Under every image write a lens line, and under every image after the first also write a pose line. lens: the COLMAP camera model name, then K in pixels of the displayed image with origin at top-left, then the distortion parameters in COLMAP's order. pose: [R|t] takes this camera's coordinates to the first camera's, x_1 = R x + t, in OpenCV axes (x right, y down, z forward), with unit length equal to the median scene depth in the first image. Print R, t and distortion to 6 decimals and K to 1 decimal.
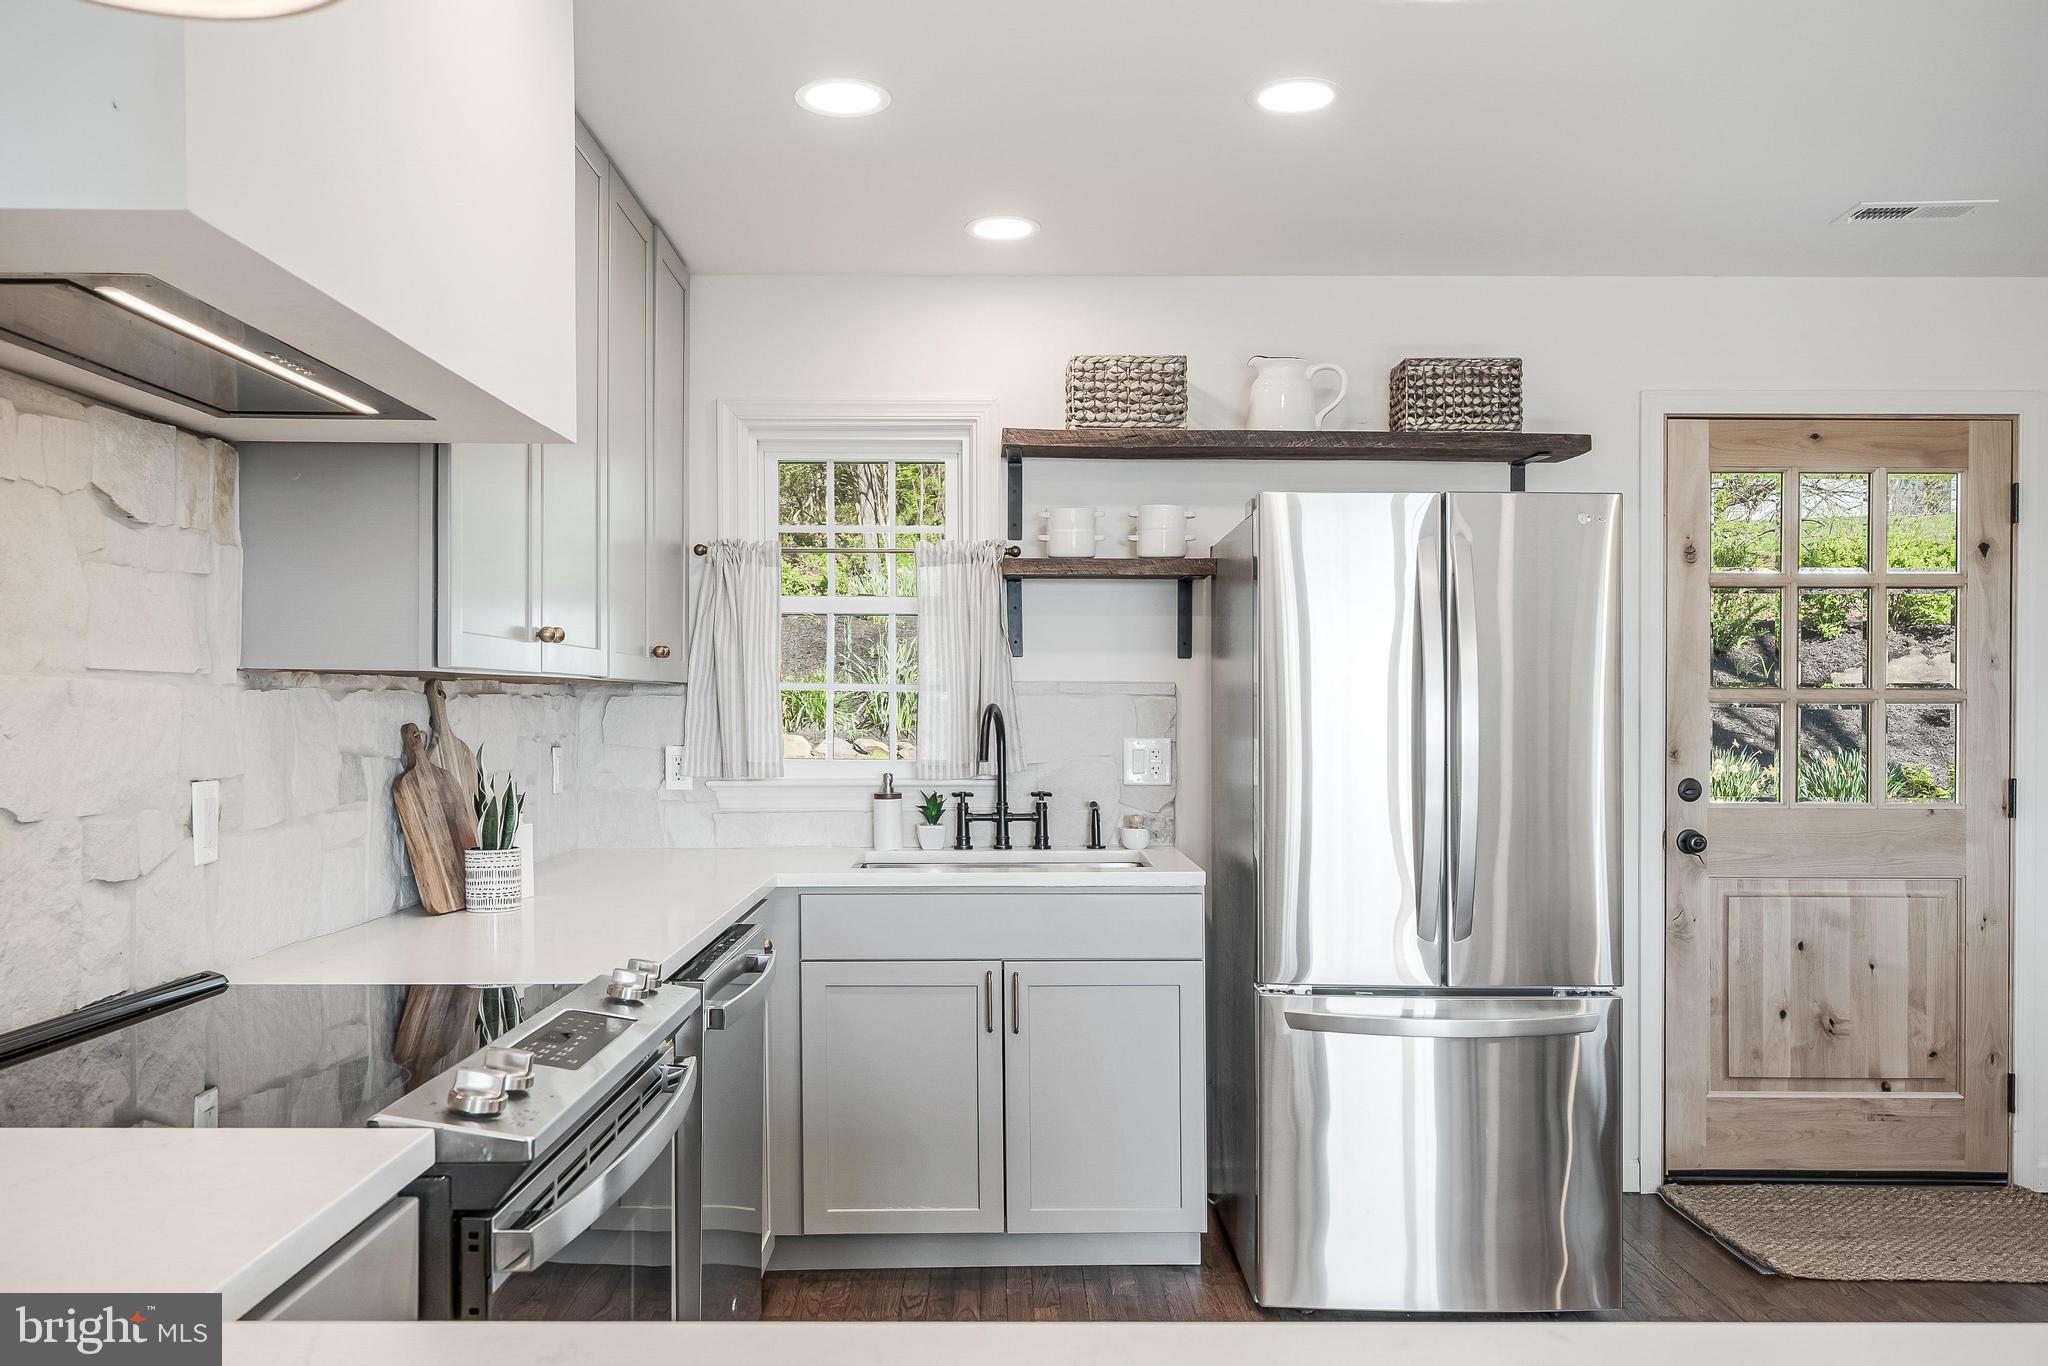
lens RADIAL K [[1545.0, 0, 1026.0], [0, 1545.0, 731.2], [0, 0, 1]] dist [0.008032, 0.002259]
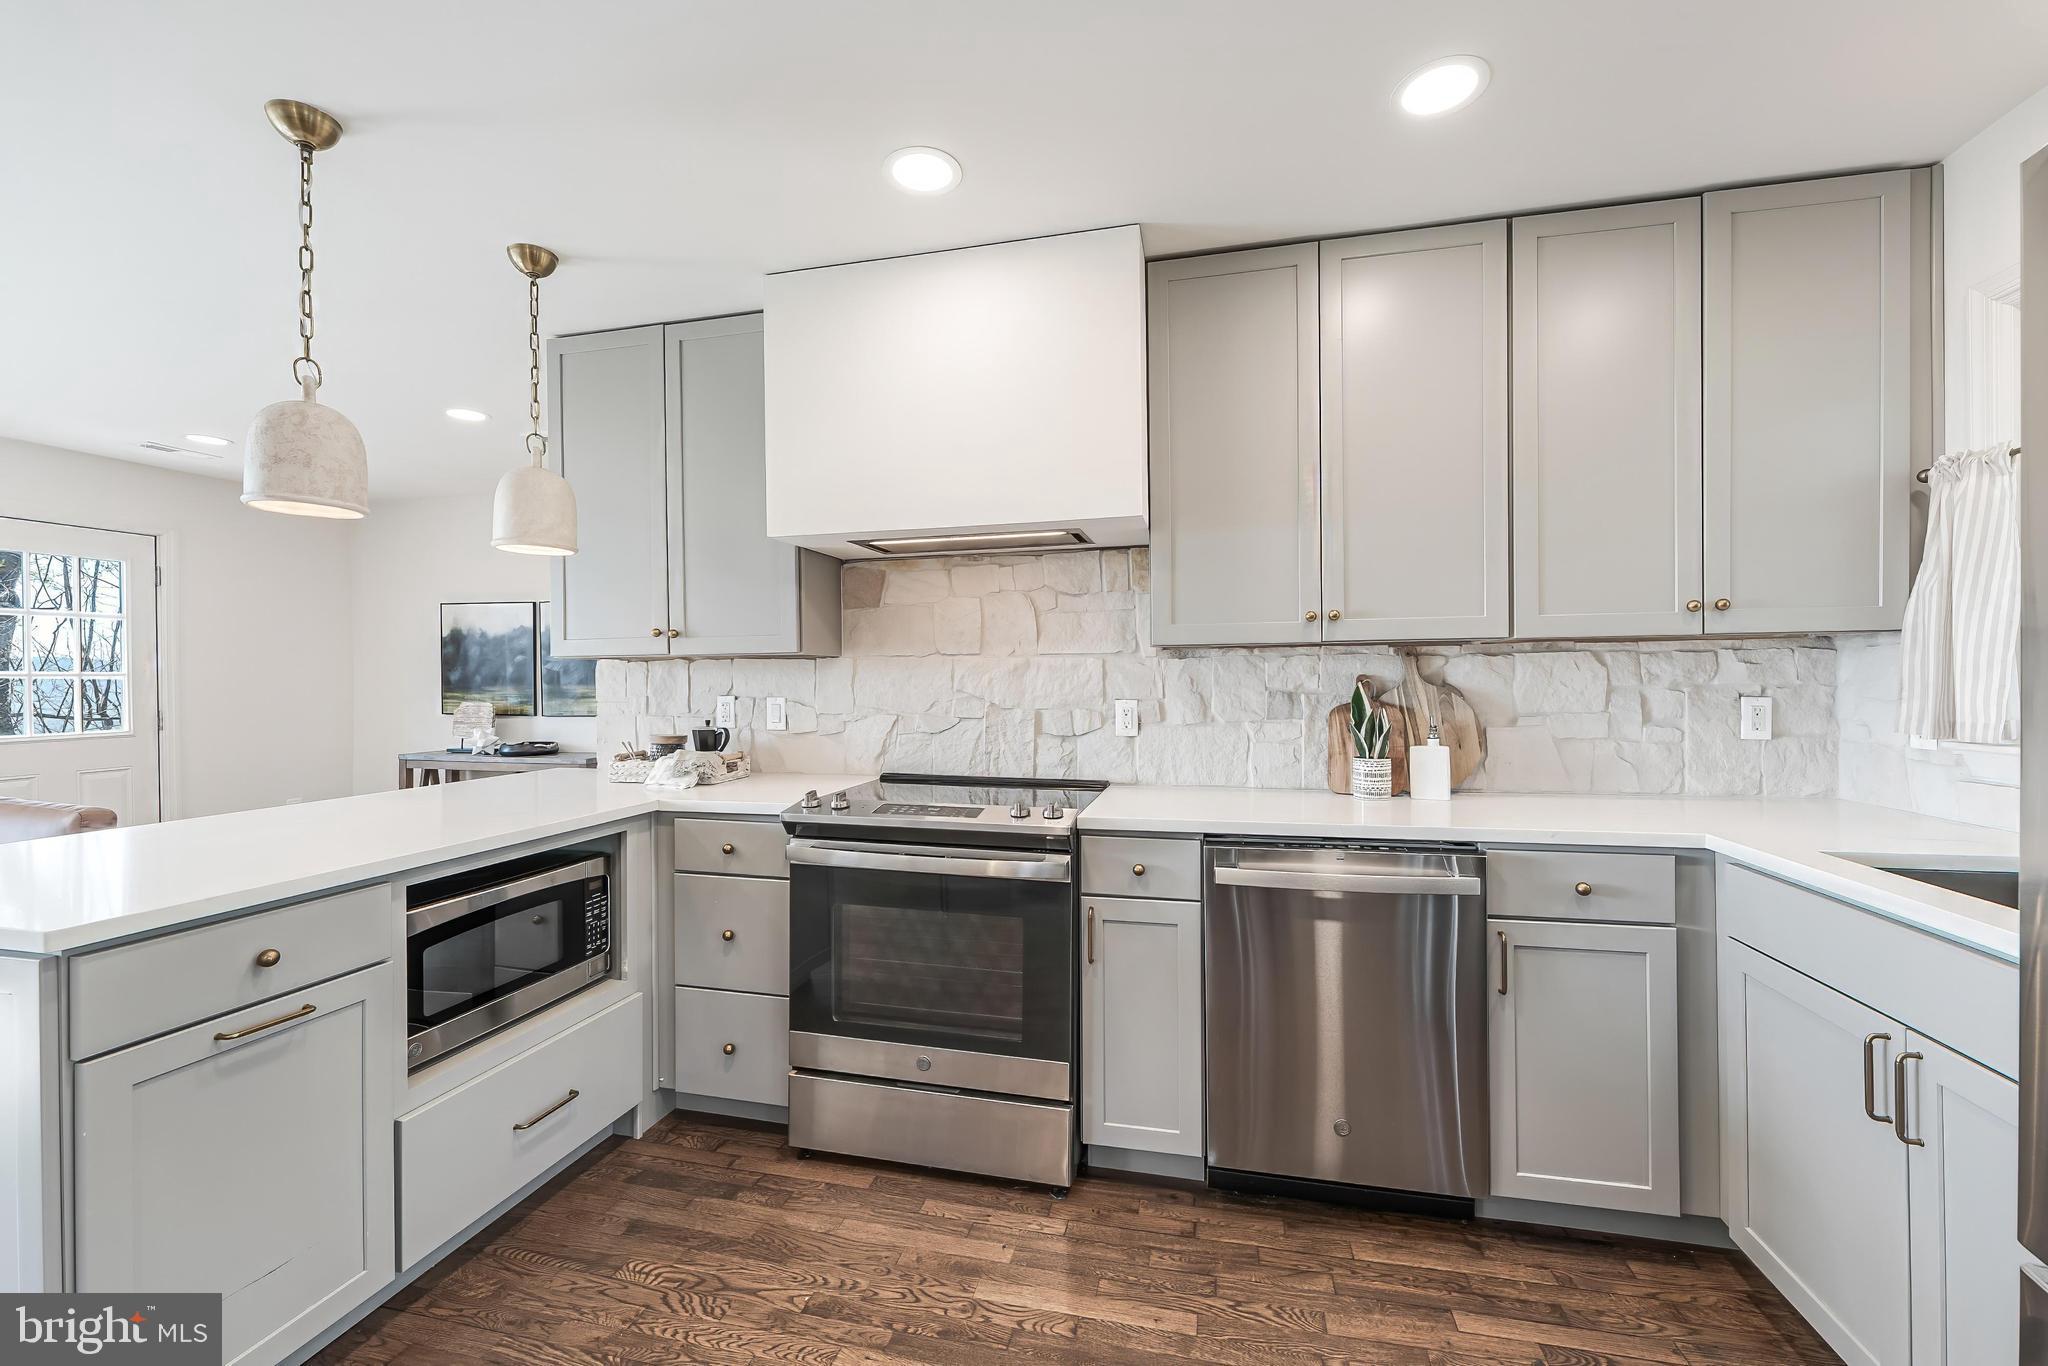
lens RADIAL K [[829.1, 0, 1036.2], [0, 829.1, 679.8], [0, 0, 1]] dist [0.000055, -0.000433]
pose [[-0.233971, 0.004365, -0.972234, 0.363398], [-0.006160, 0.999963, 0.005971, -0.001981], [0.972224, 0.007386, -0.233935, 0.612564]]
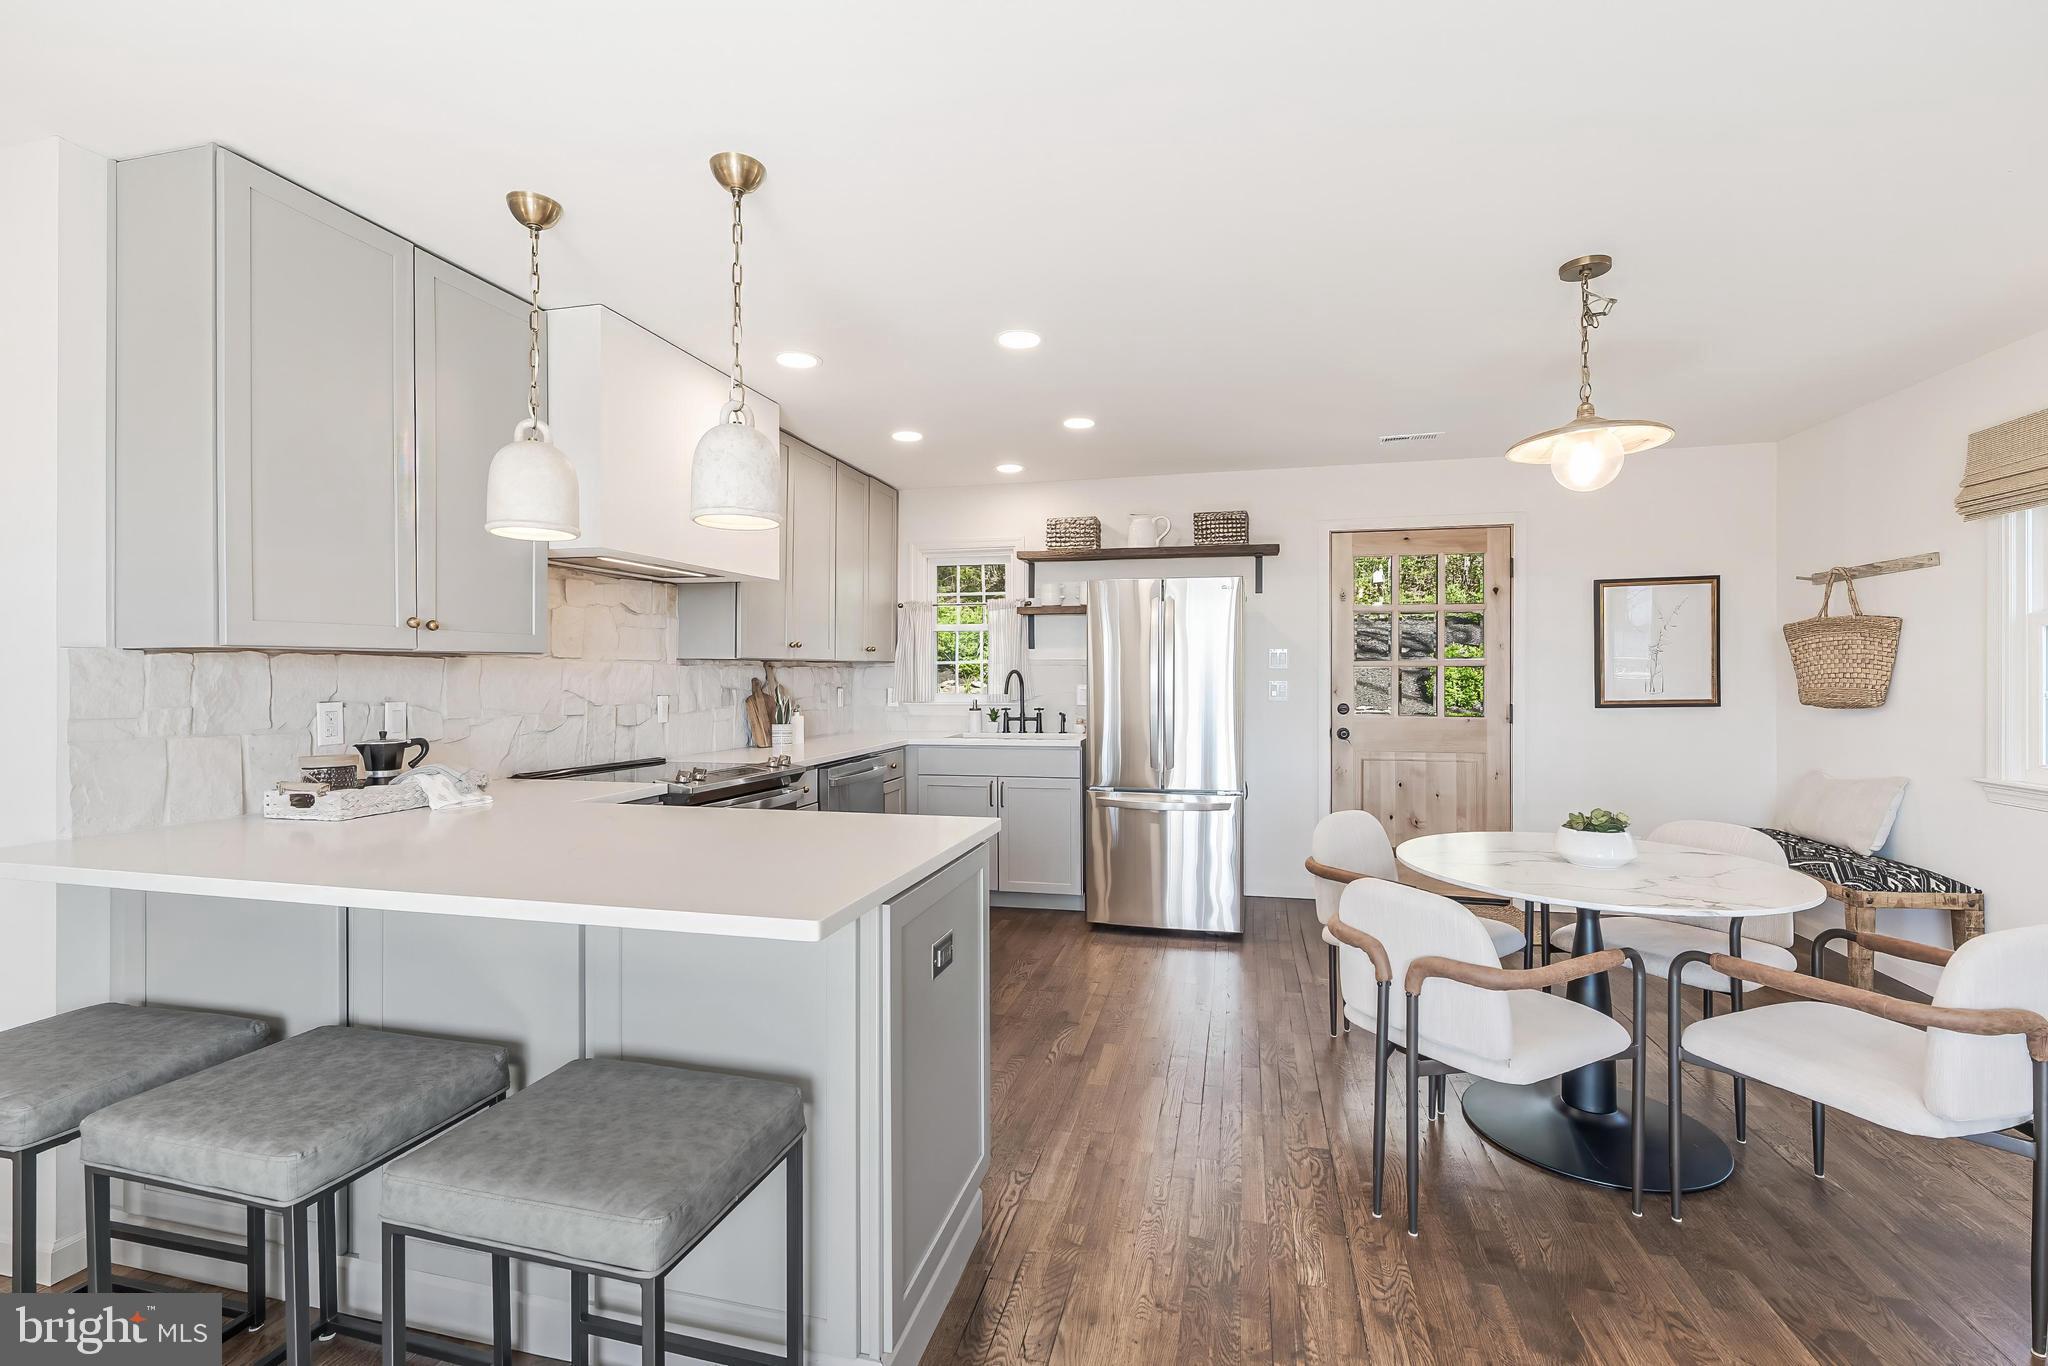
lens RADIAL K [[876.5, 0, 1034.4], [0, 876.5, 671.3], [0, 0, 1]] dist [-0.004206, -0.000738]
pose [[0.969872, -0.005063, -0.243562, 0.319601], [0.000746, 0.999841, -0.017811, 0.007961], [0.243613, 0.017093, 0.969722, -0.264224]]
